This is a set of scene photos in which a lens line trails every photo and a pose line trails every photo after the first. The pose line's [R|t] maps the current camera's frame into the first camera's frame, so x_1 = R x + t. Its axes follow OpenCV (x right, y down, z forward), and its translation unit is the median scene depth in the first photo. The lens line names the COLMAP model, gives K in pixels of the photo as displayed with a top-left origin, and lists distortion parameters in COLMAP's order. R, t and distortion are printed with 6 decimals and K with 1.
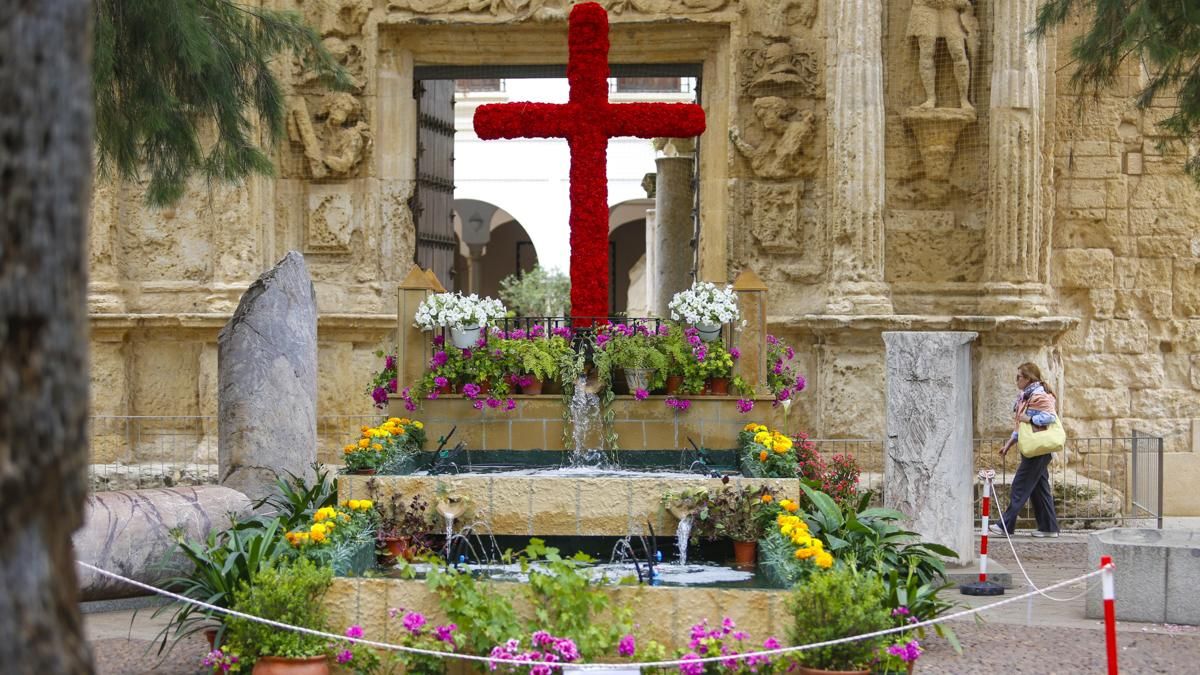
lens RADIAL K [[2595.5, 0, 606.7], [0, 2595.5, 342.5], [0, 0, 1]] dist [-0.309247, 0.000000]
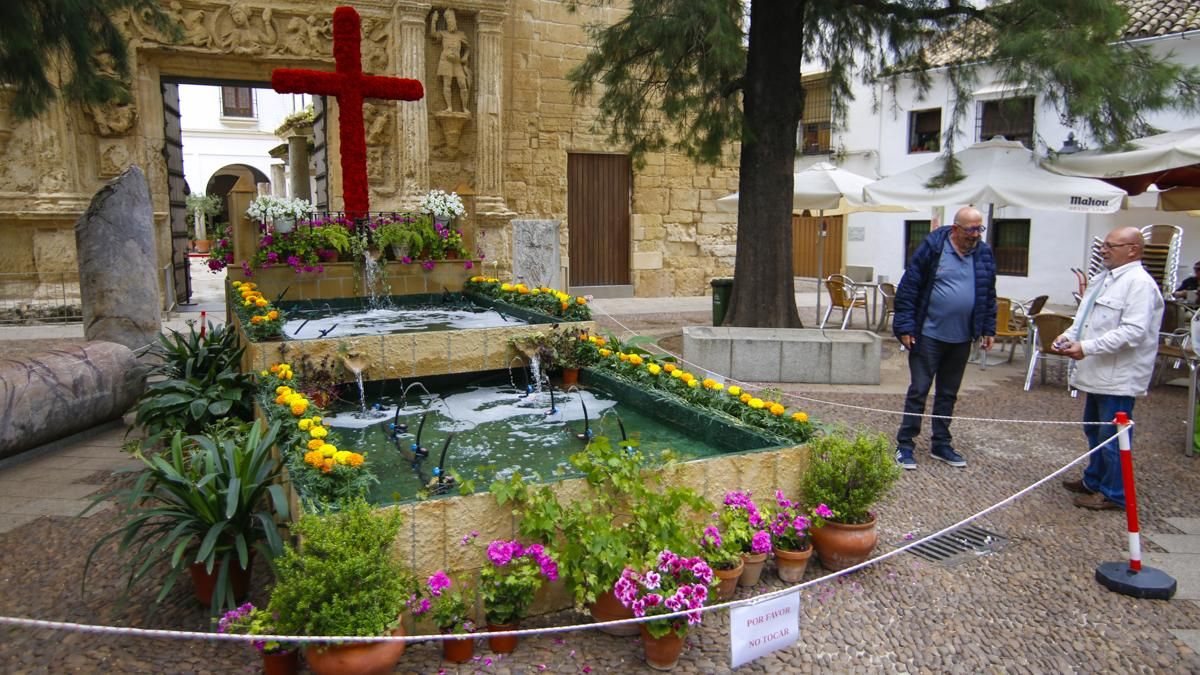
lens RADIAL K [[791.4, 0, 605.9], [0, 791.4, 320.4], [0, 0, 1]] dist [-0.004493, 0.003045]
pose [[0.876814, -0.066350, 0.476229, -0.096055], [0.007532, 0.992207, 0.124371, -0.002469], [-0.480770, -0.105463, 0.870481, 0.434902]]
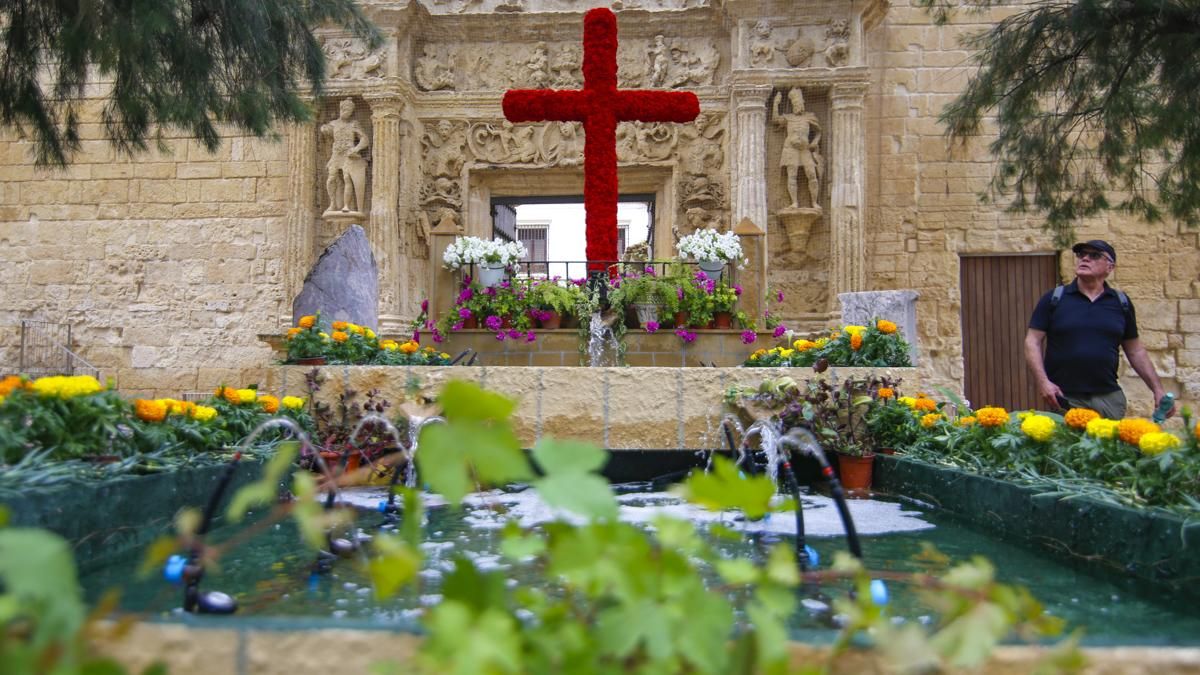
lens RADIAL K [[845.4, 0, 596.3], [0, 845.4, 334.0], [0, 0, 1]] dist [-0.003870, 0.001559]
pose [[0.999941, -0.001274, 0.010808, -0.011667], [0.002206, 0.996230, -0.086725, 0.045324], [-0.010656, 0.086744, 0.996174, 0.552026]]
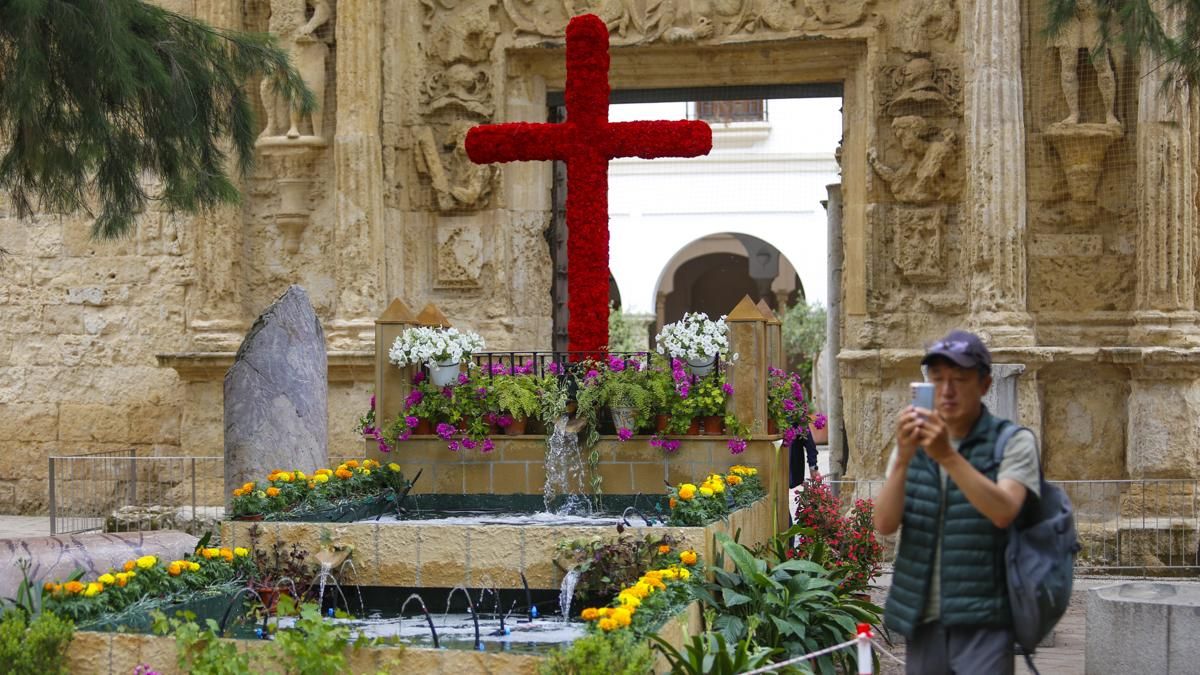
lens RADIAL K [[2595.5, 0, 597.3], [0, 2595.5, 347.0], [0, 0, 1]] dist [-0.309247, 0.000000]
pose [[0.984750, -0.008554, -0.173764, 0.139797], [0.006295, 0.999888, -0.013547, 0.001085], [0.173860, 0.012247, 0.984694, 0.072123]]
